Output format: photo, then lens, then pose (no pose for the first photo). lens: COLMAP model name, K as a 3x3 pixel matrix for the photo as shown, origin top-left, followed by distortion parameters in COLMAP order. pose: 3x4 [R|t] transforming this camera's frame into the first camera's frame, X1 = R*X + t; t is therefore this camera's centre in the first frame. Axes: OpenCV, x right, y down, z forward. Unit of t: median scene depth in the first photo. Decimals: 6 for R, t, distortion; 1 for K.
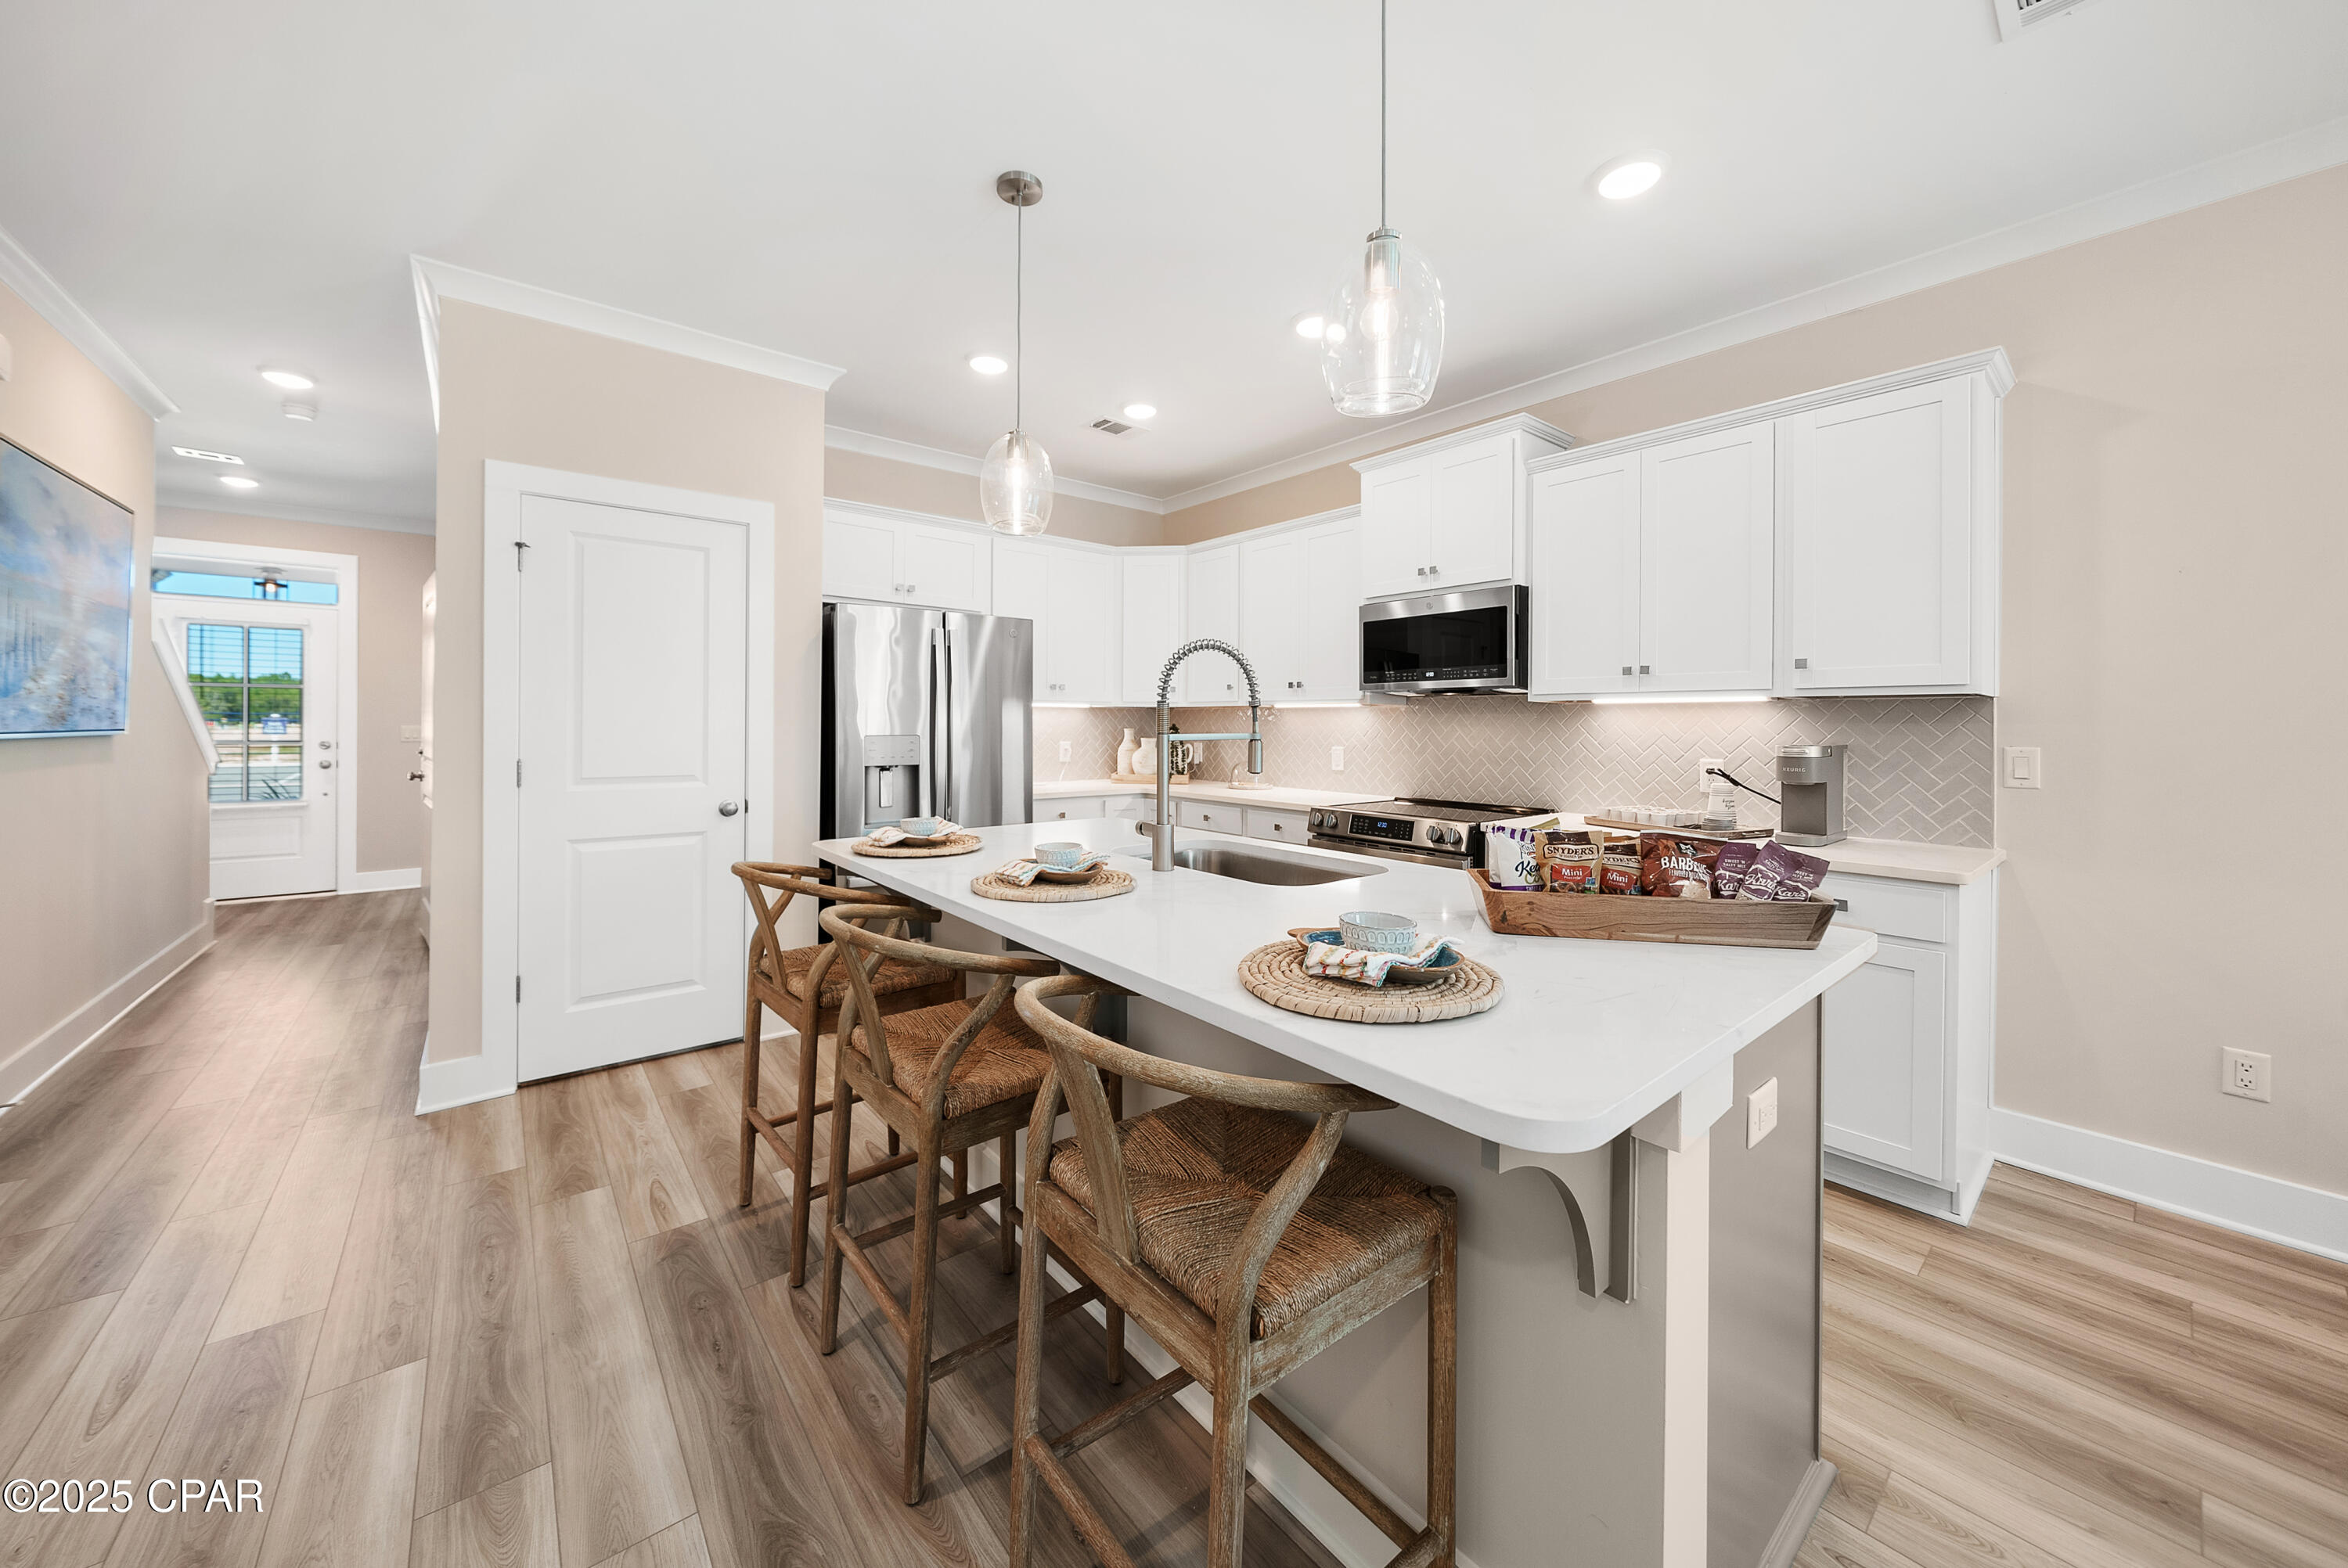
lens RADIAL K [[827.0, 0, 1140.3], [0, 827.0, 729.4], [0, 0, 1]] dist [-0.003594, -0.000275]
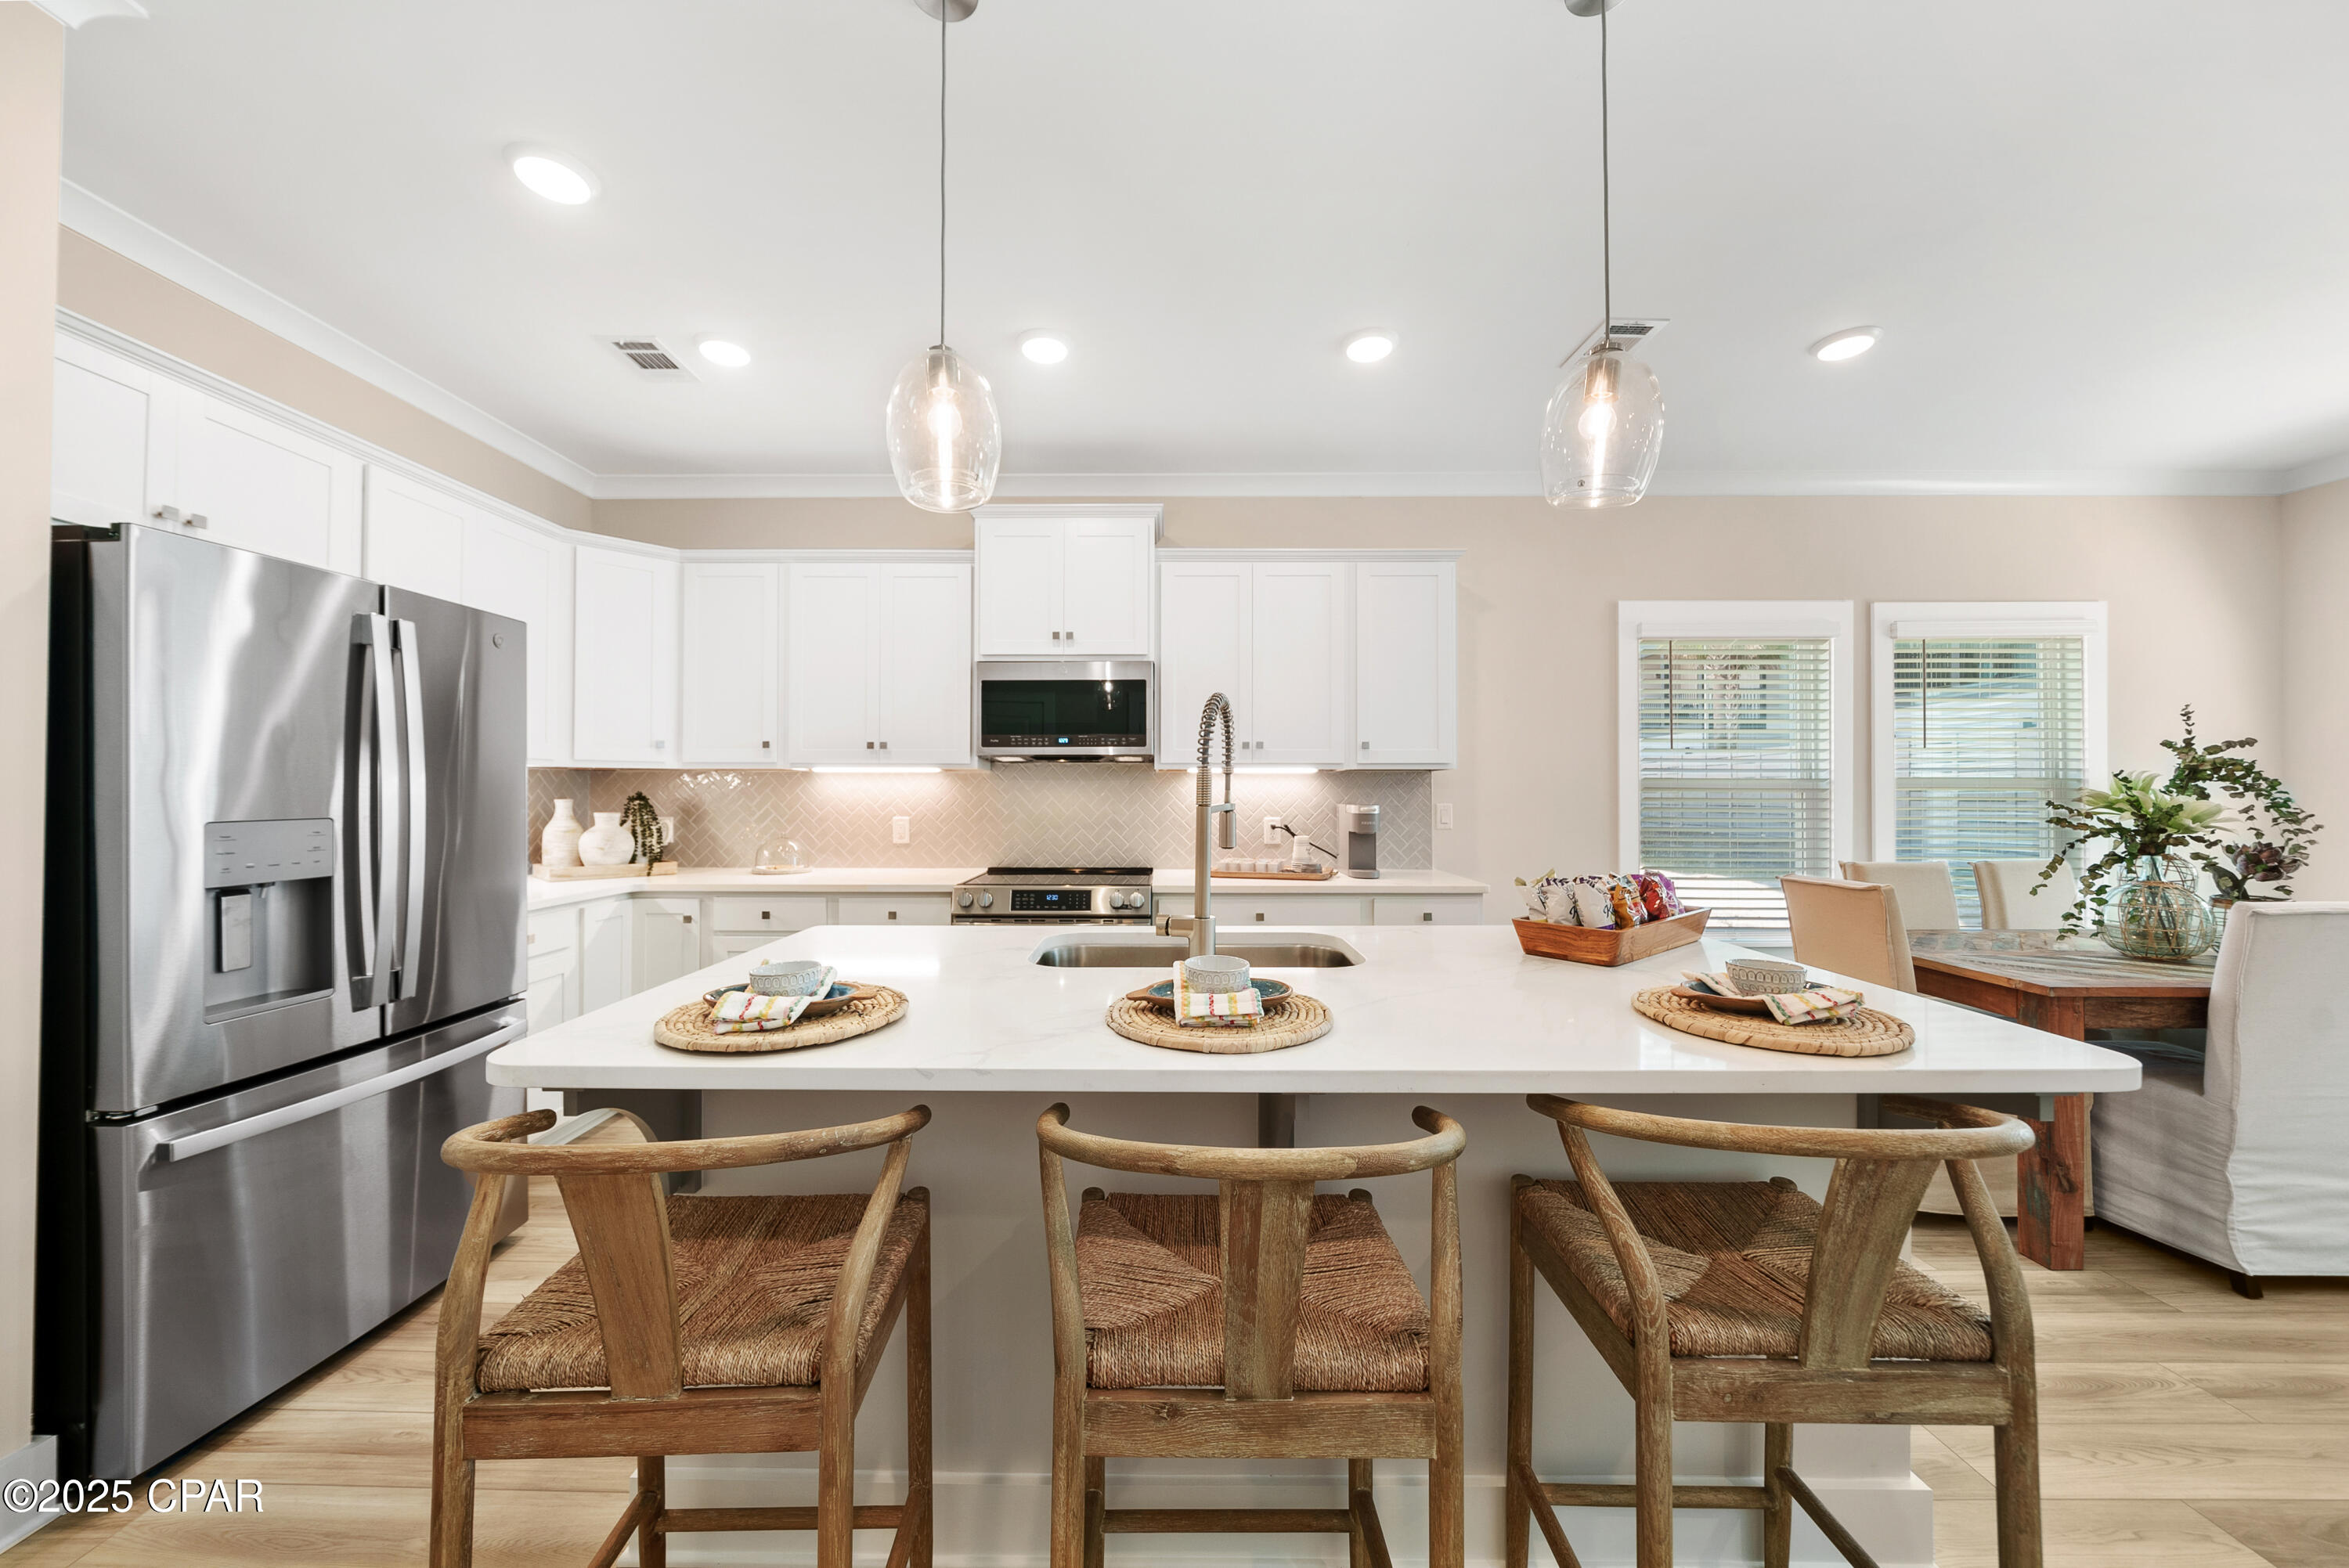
lens RADIAL K [[827.4, 0, 1165.9], [0, 827.4, 784.8], [0, 0, 1]] dist [-0.003594, -0.000275]
pose [[0.628345, 0.000364, 0.777935, -0.347026], [0.009574, 0.999921, -0.008201, -0.004536], [-0.777876, 0.012601, 0.628292, 0.287328]]
